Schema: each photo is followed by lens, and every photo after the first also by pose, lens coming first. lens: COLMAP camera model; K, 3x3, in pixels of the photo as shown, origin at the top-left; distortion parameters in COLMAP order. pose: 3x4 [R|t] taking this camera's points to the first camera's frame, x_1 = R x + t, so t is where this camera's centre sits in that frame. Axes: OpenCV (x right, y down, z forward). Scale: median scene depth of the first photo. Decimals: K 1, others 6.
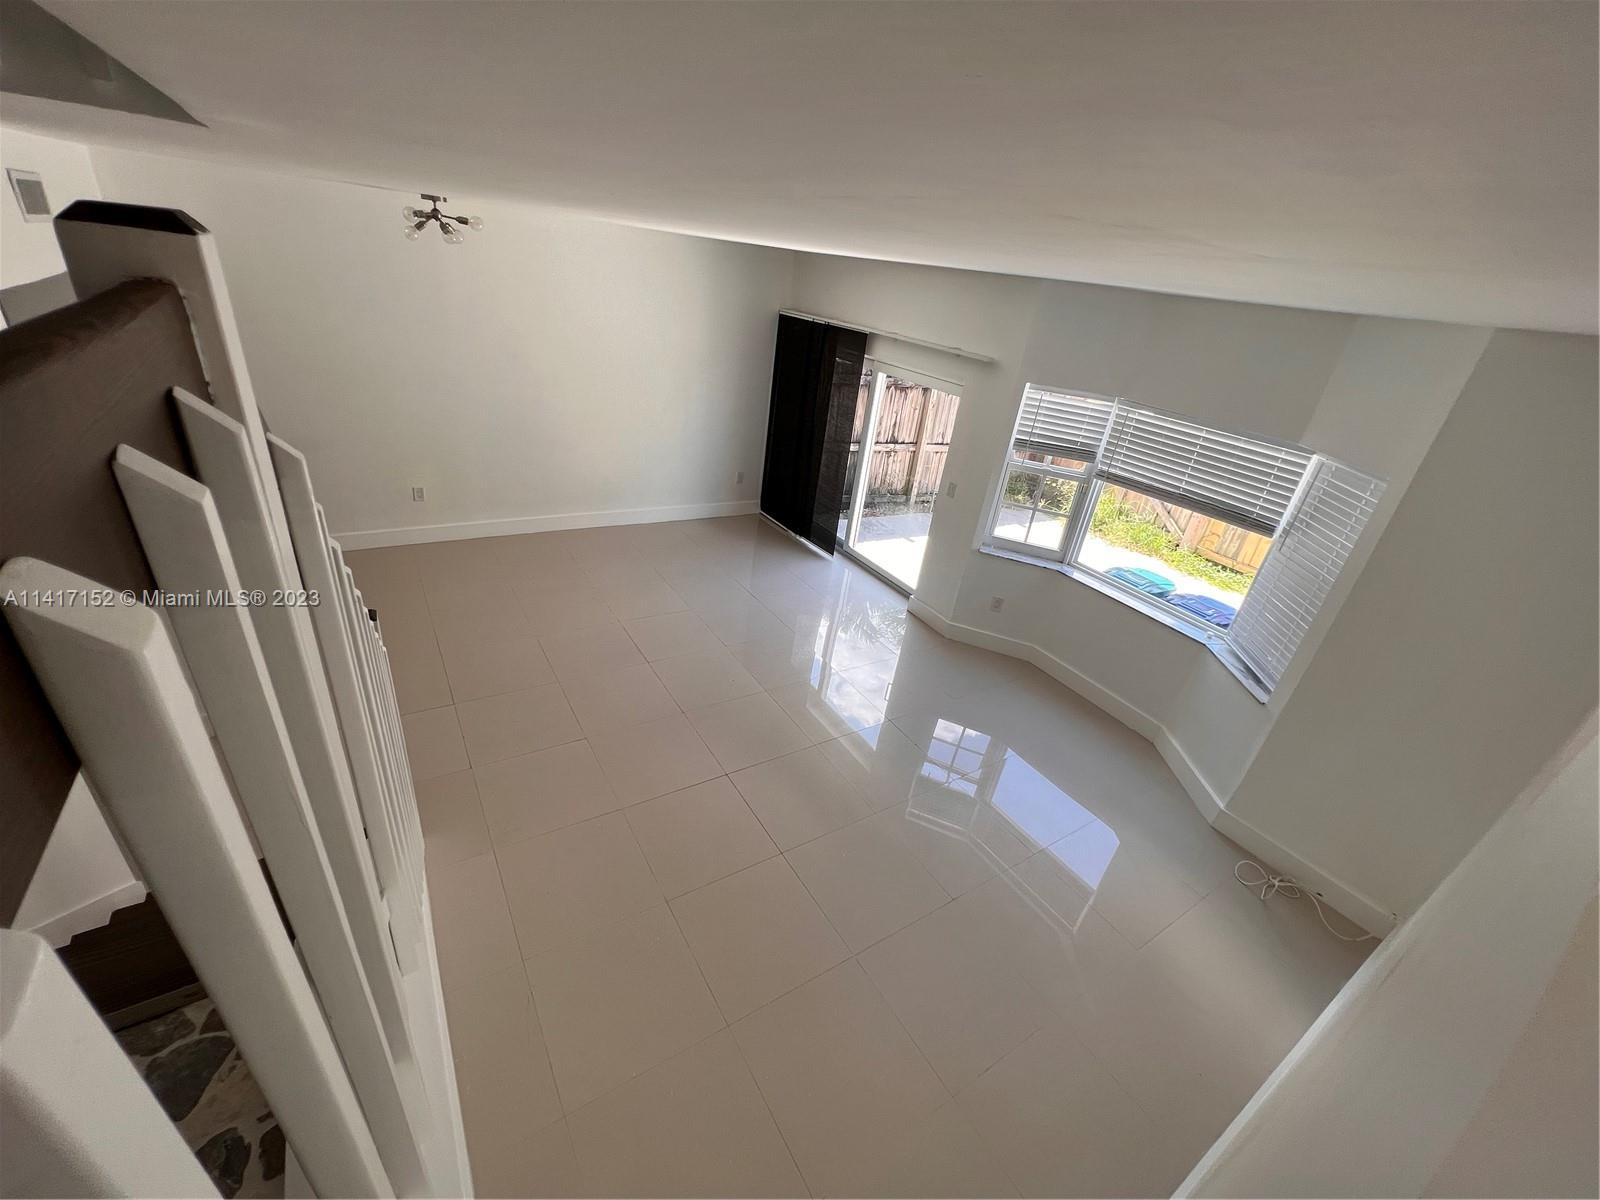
lens RADIAL K [[643.2, 0, 798.9], [0, 643.2, 604.9], [0, 0, 1]] dist [-0.003521, 0.001297]
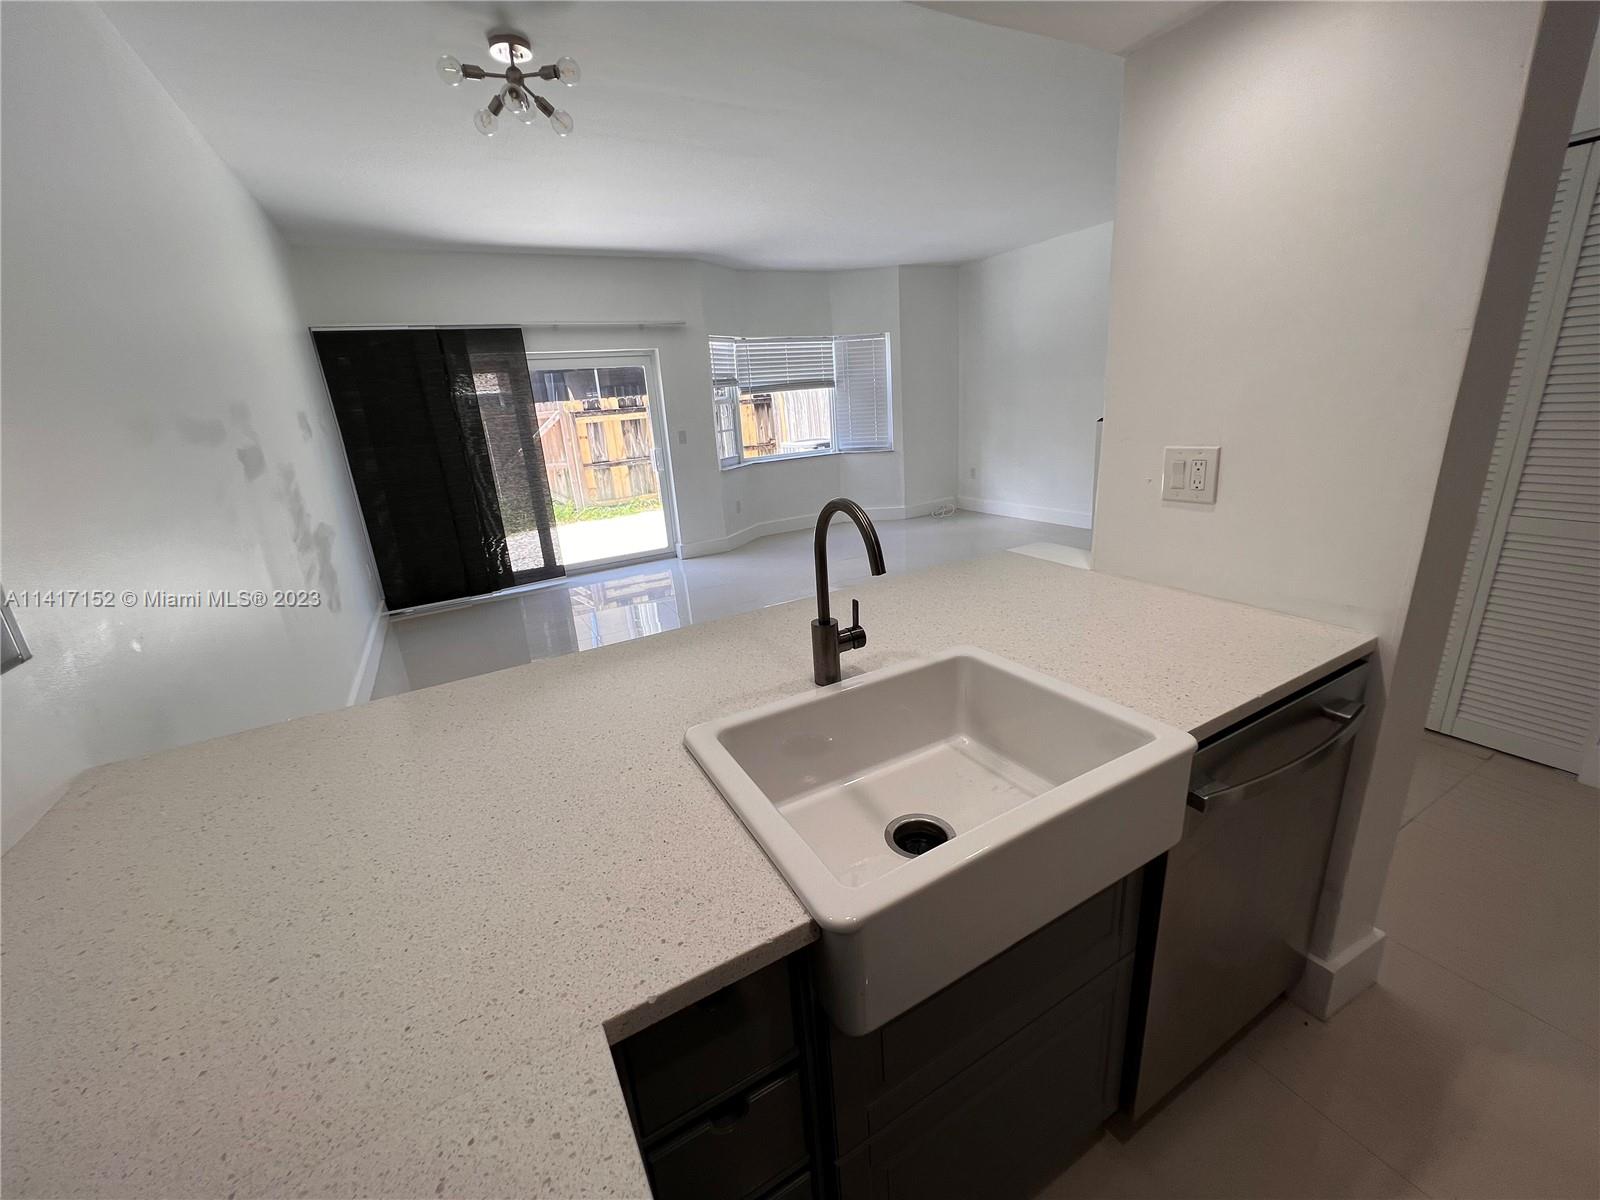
lens RADIAL K [[643.2, 0, 800.1], [0, 643.2, 600.5], [0, 0, 1]] dist [-0.003521, 0.001297]
pose [[0.053663, -0.419443, 0.906194, -1.087463], [0.531783, 0.780113, 0.329593, -0.247622], [-0.845179, 0.464211, 0.264915, 0.724814]]
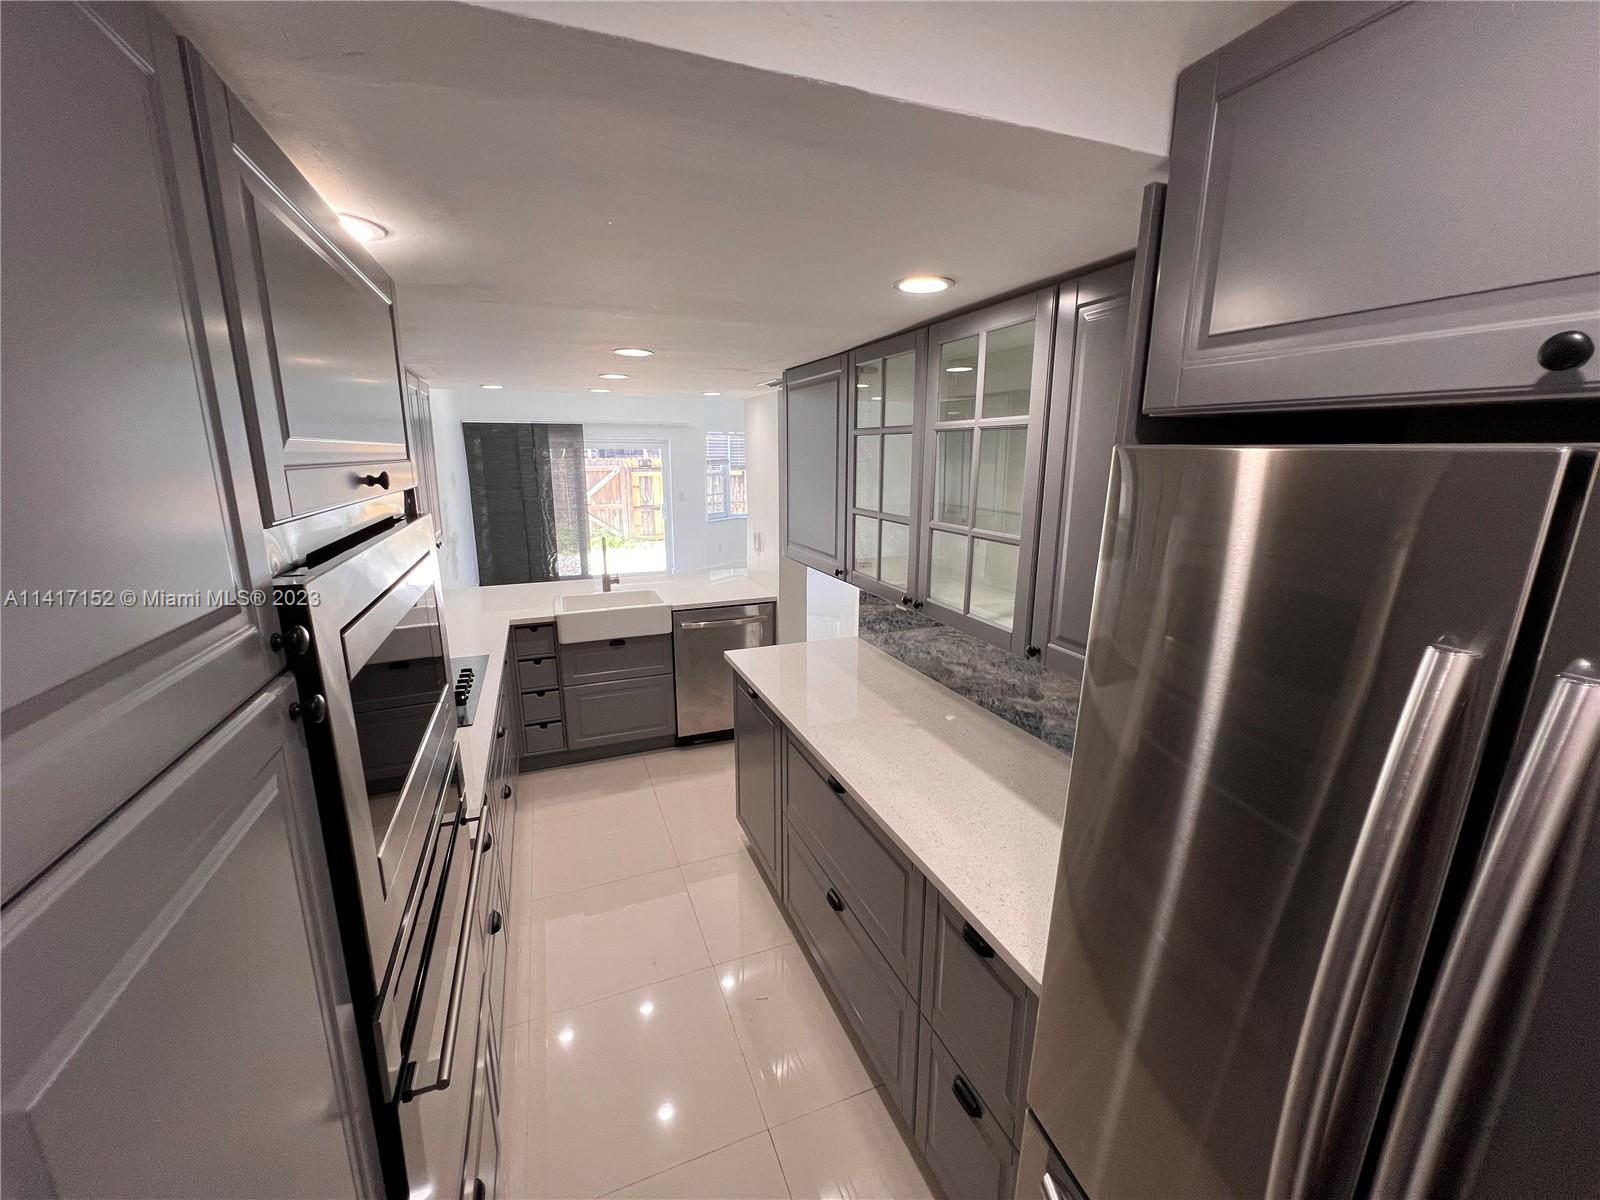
lens RADIAL K [[643.2, 0, 797.4], [0, 643.2, 601.3], [0, 0, 1]] dist [-0.003521, 0.001297]
pose [[0.193019, -0.338991, 0.920776, -1.613351], [0.478451, 0.851813, 0.213306, -0.180467], [-0.856638, 0.399374, 0.326607, 0.300785]]
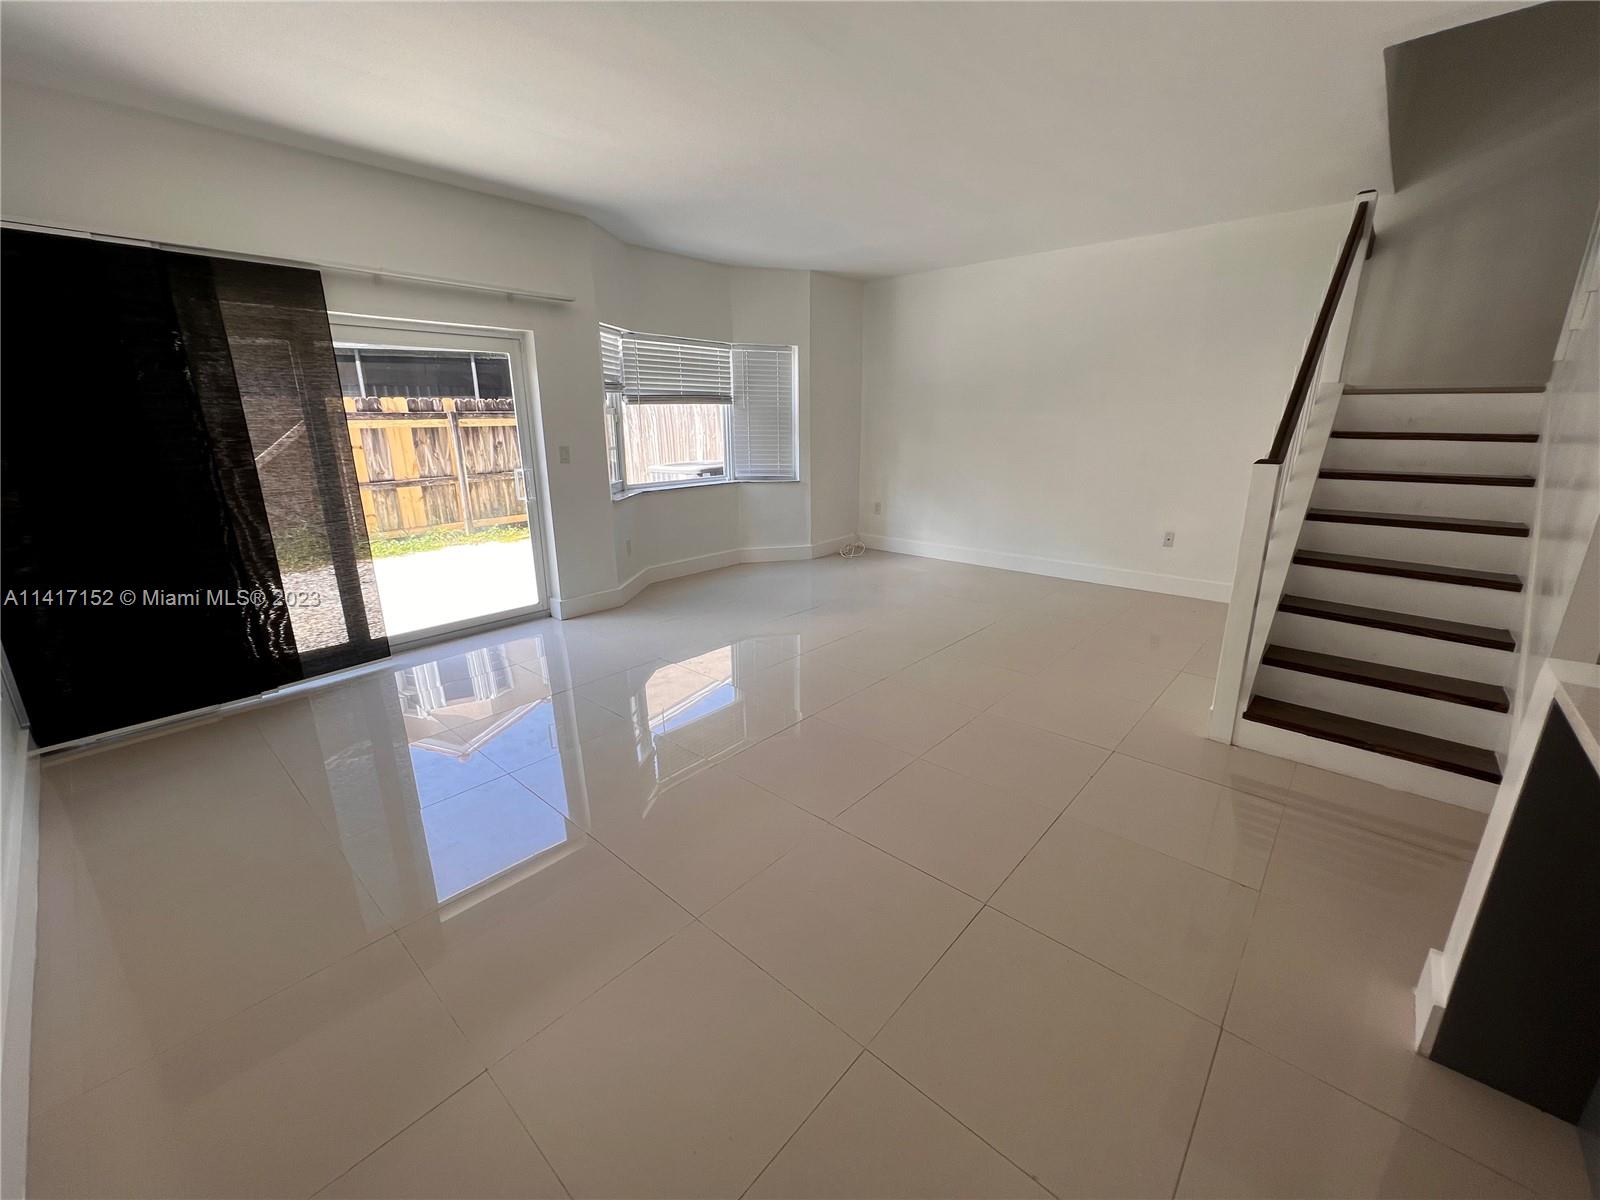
lens RADIAL K [[643.2, 0, 794.7], [0, 643.2, 598.3], [0, 0, 1]] dist [-0.003521, 0.001297]
pose [[-0.263021, -0.379235, 0.887131, -0.784465], [0.424190, 0.780407, 0.459378, -0.333691], [-0.866535, 0.497138, -0.044396, 0.979943]]
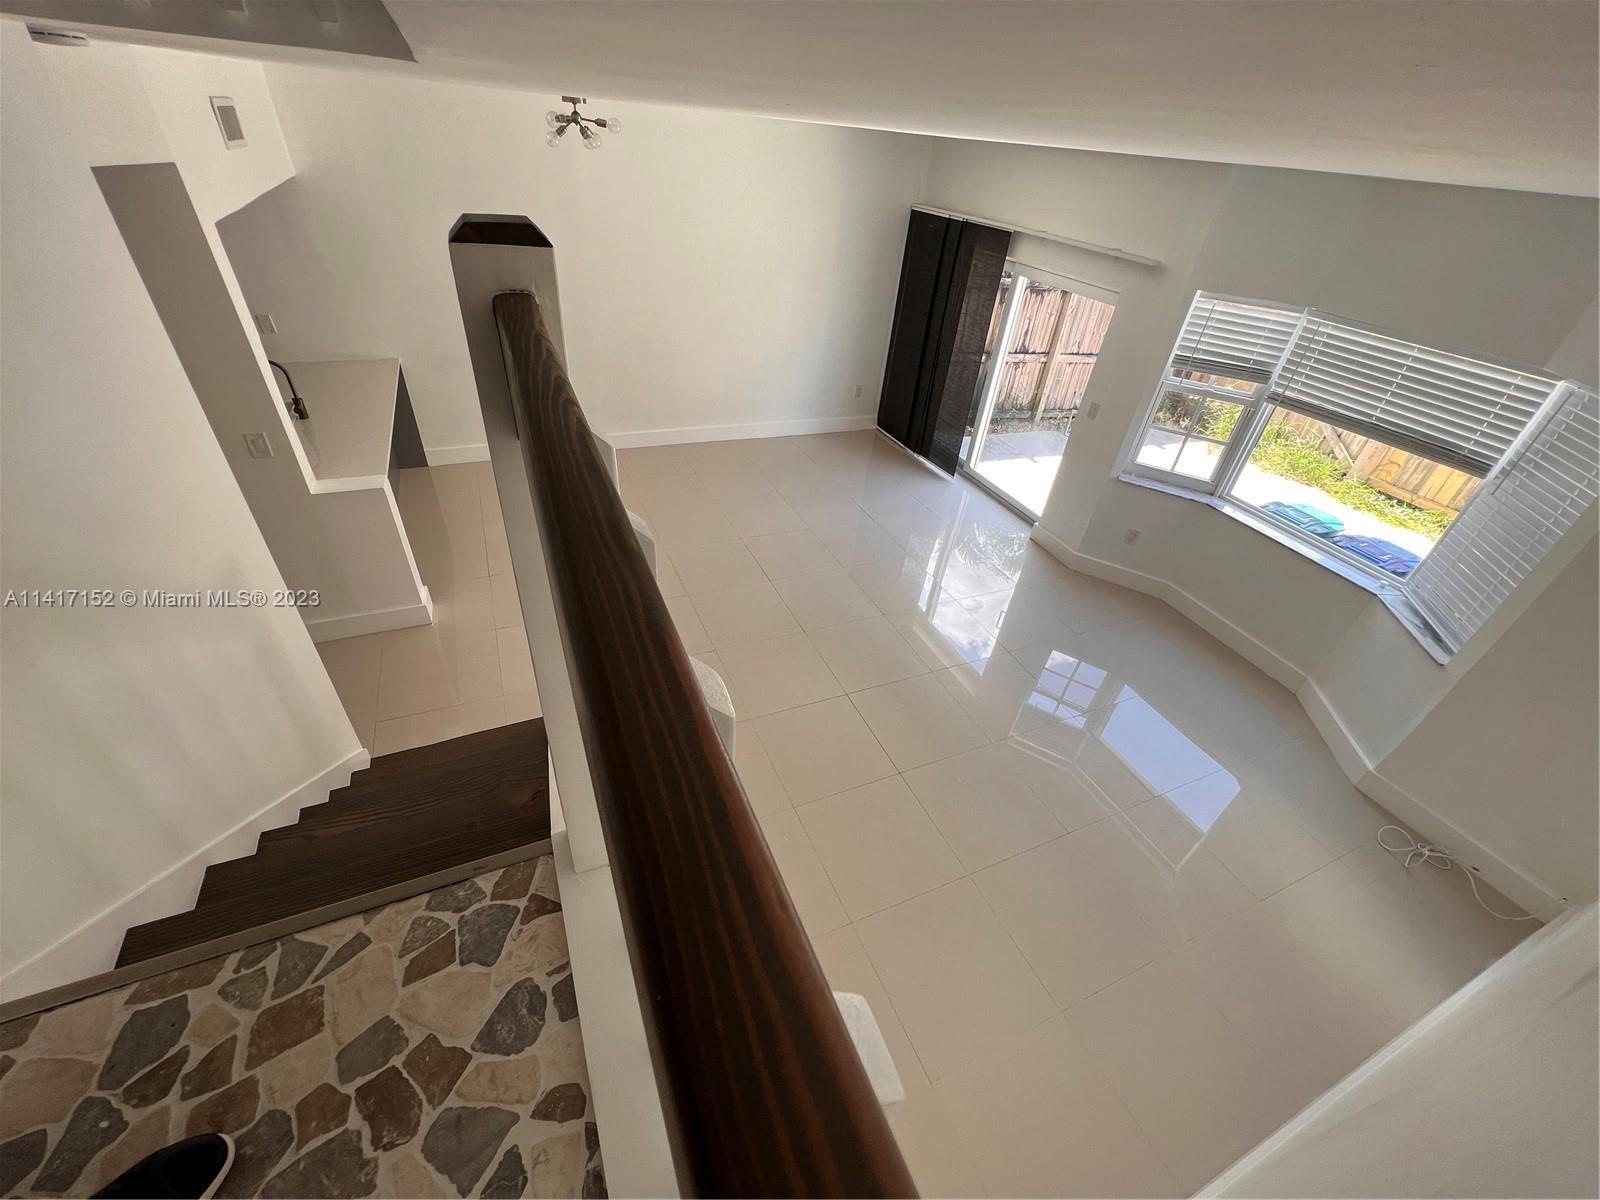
lens RADIAL K [[643.2, 0, 798.4], [0, 643.2, 602.8], [0, 0, 1]] dist [-0.003521, 0.001297]
pose [[0.988302, 0.057746, -0.141156, -0.040968], [-0.038284, 0.989845, 0.136897, -0.017652], [0.147628, -0.129892, 0.980477, -0.009639]]
